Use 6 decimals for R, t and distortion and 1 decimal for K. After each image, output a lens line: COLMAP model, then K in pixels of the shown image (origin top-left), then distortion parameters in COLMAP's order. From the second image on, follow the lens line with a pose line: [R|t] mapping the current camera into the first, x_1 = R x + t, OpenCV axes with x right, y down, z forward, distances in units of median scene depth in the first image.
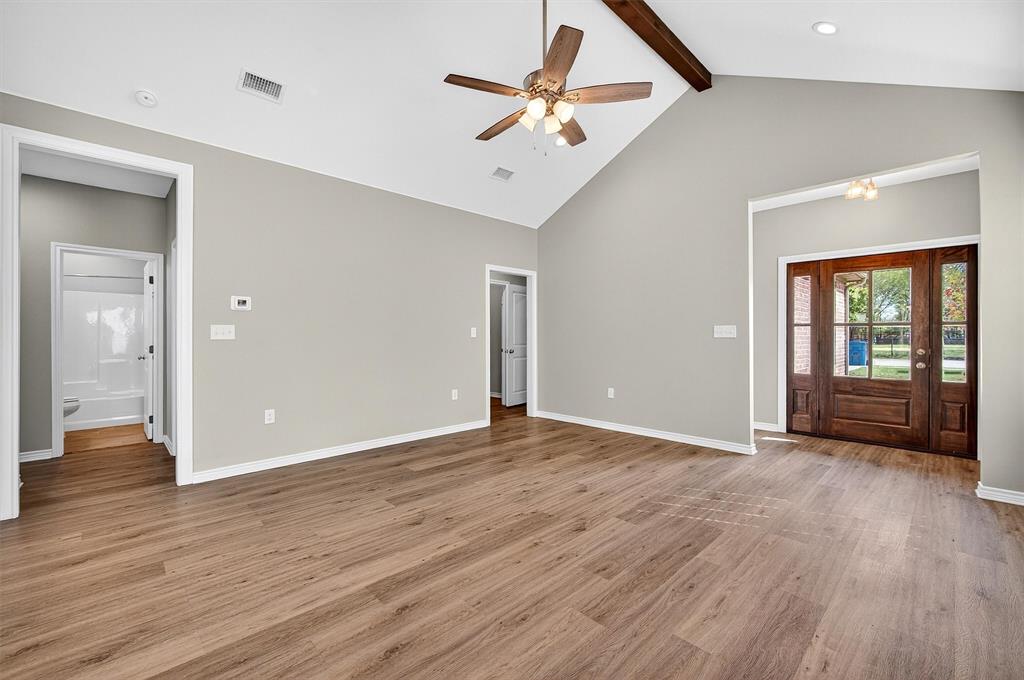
lens RADIAL K [[424.5, 0, 518.0], [0, 424.5, 336.4], [0, 0, 1]] dist [-0.001888, 0.000669]
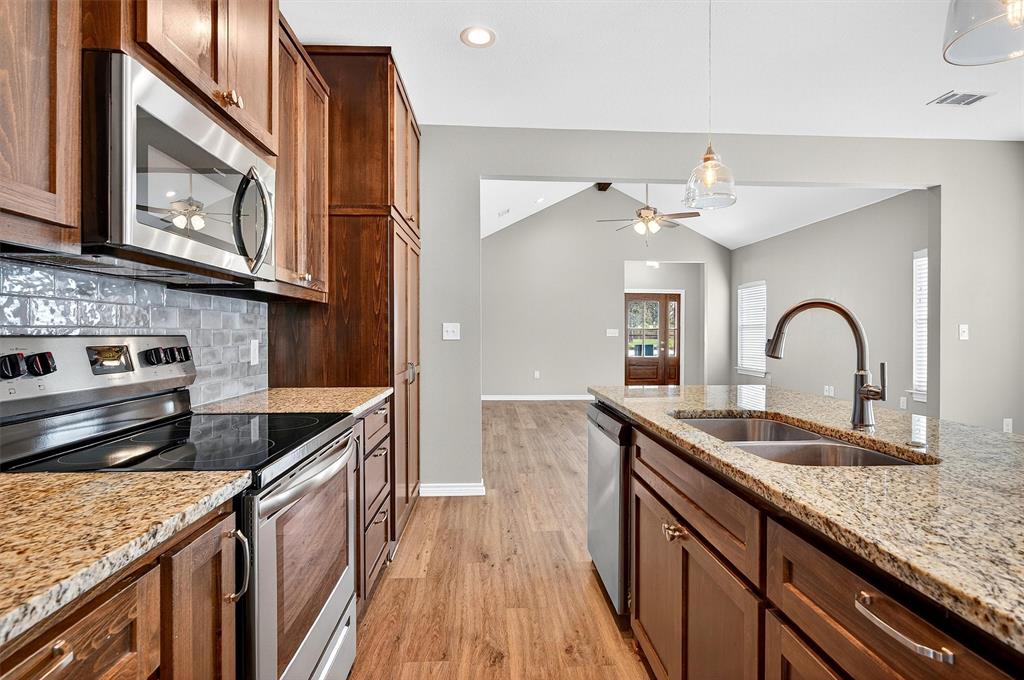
lens RADIAL K [[494.4, 0, 510.9], [0, 494.4, 333.1], [0, 0, 1]] dist [-0.010504, 0.000914]
pose [[0.660446, 0.003619, 0.750865, -1.801574], [-0.004649, 0.999989, -0.000731, -0.008150], [-0.750859, -0.003008, 0.660456, -0.062489]]
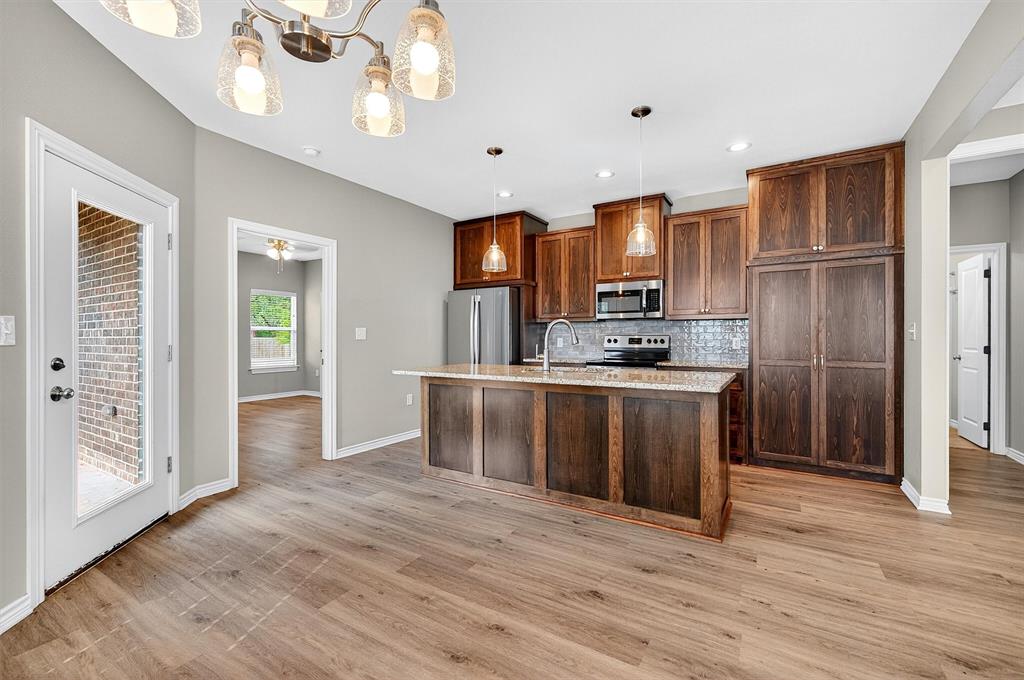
lens RADIAL K [[424.5, 0, 515.9], [0, 424.5, 337.2], [0, 0, 1]] dist [-0.001888, 0.000669]
pose [[0.246638, 0.004534, -0.969097, -0.330859], [0.003682, 0.999977, 0.005616, -0.008008], [0.969101, -0.004953, 0.246616, -0.313539]]
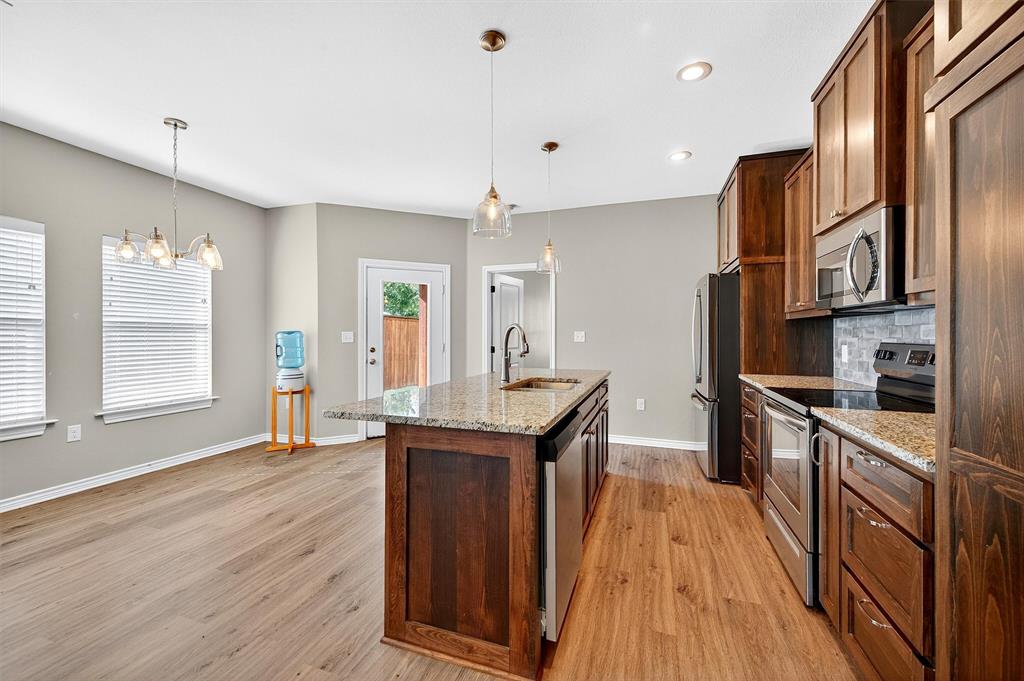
lens RADIAL K [[400.4, 0, 514.3], [0, 400.4, 332.4], [0, 0, 1]] dist [0.008184, -0.002689]
pose [[-0.892100, 0.002136, -0.451833, -0.889567], [0.004857, 0.999976, -0.004862, -0.023210], [0.451812, -0.006532, -0.892089, 0.747180]]
